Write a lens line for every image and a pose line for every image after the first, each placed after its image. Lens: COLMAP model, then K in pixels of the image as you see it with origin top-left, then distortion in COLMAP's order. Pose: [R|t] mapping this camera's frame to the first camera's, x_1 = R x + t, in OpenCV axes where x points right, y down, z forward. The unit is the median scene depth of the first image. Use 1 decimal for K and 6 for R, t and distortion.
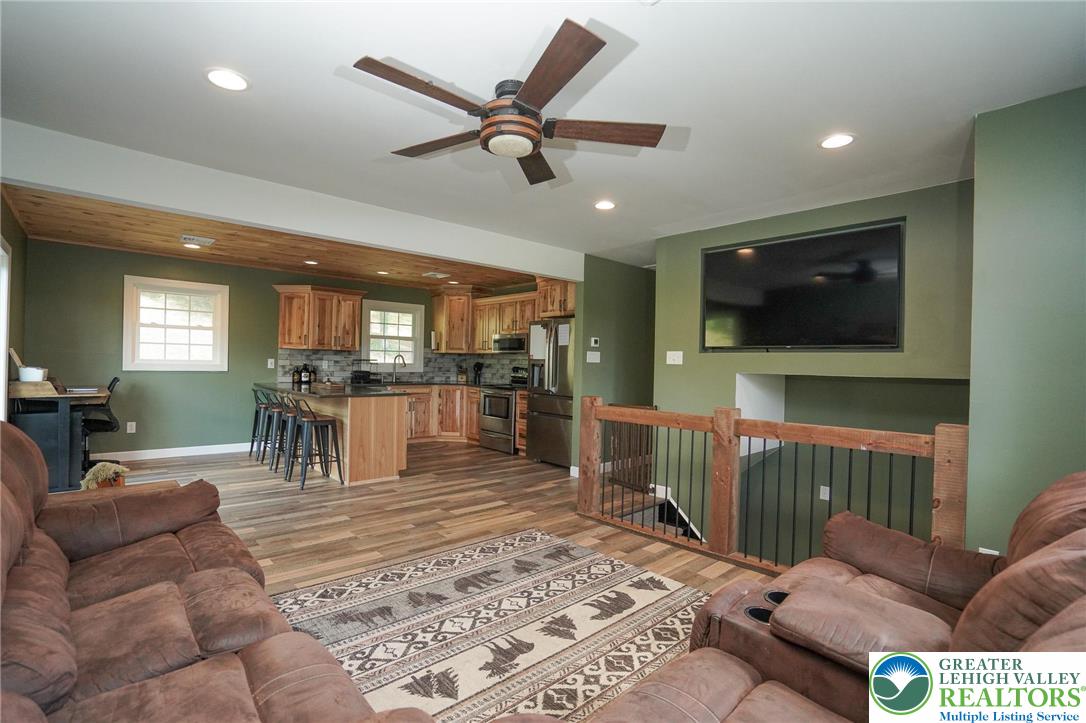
lens RADIAL K [[505.8, 0, 539.3], [0, 505.8, 362.9], [0, 0, 1]] dist [-0.067086, 0.023056]
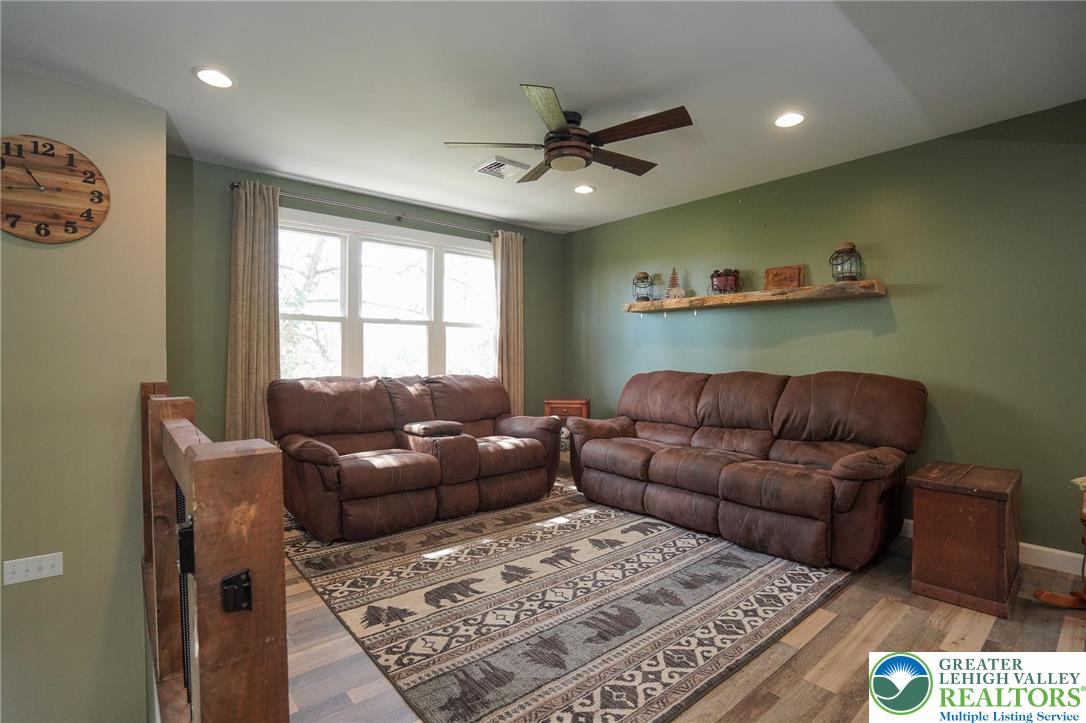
lens RADIAL K [[505.8, 0, 539.3], [0, 505.8, 362.9], [0, 0, 1]] dist [-0.067086, 0.023056]
pose [[-0.998771, -0.024493, 0.043097, -0.040278], [-0.023827, 0.999589, 0.015911, 0.041891], [-0.043469, 0.014865, -0.998944, 1.801424]]
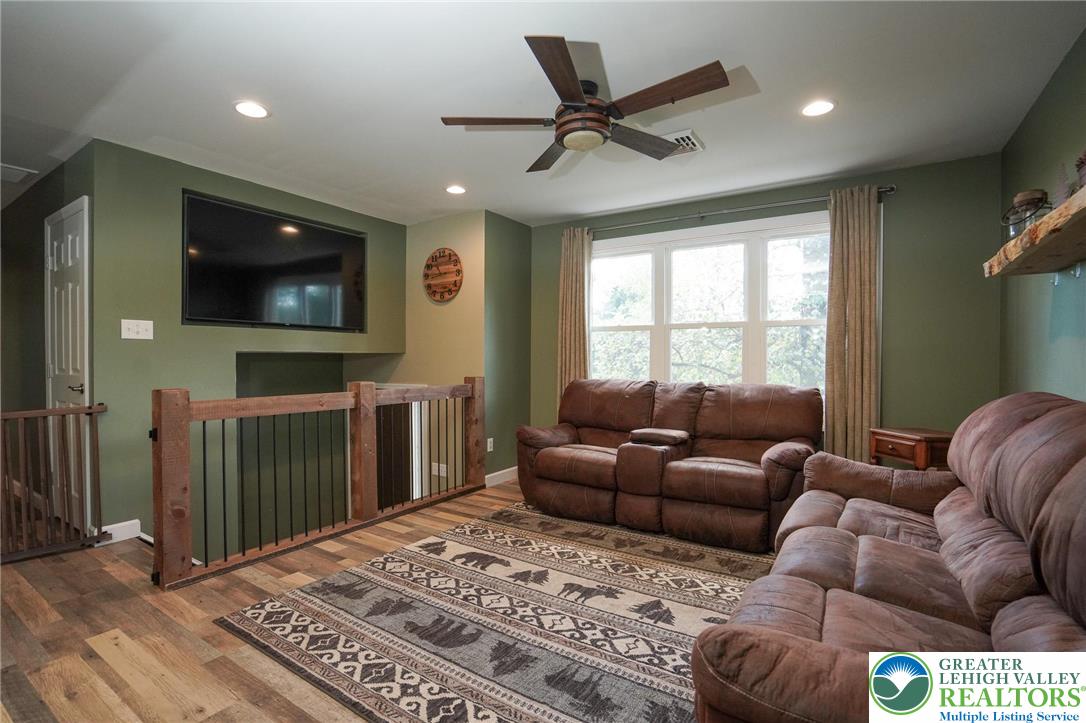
lens RADIAL K [[505.8, 0, 539.3], [0, 505.8, 362.9], [0, 0, 1]] dist [-0.067086, 0.023056]
pose [[-0.246931, -0.026012, 0.968684, -0.883881], [-0.004607, 0.999660, 0.025670, 0.024517], [-0.969022, 0.001876, -0.246967, 1.080477]]
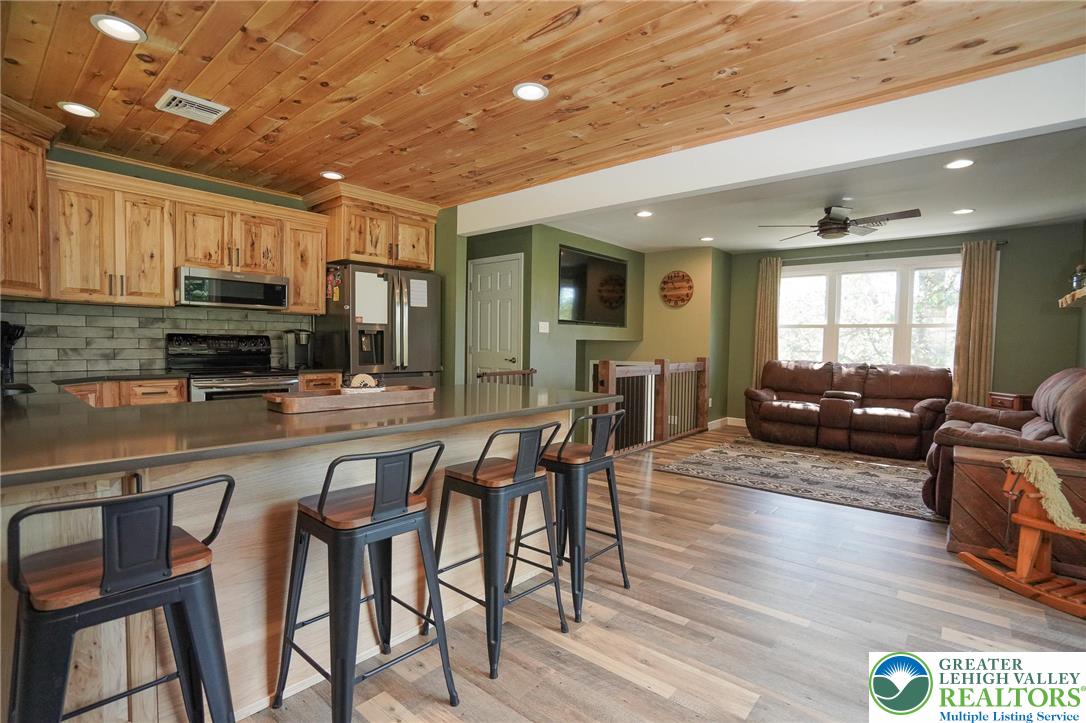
lens RADIAL K [[505.8, 0, 539.3], [0, 505.8, 362.9], [0, 0, 1]] dist [-0.067086, 0.023056]
pose [[-0.108639, -0.059256, 0.992314, -1.625061], [-0.014759, 0.998208, 0.057992, 0.008224], [-0.993972, -0.008346, -0.109318, 1.958078]]
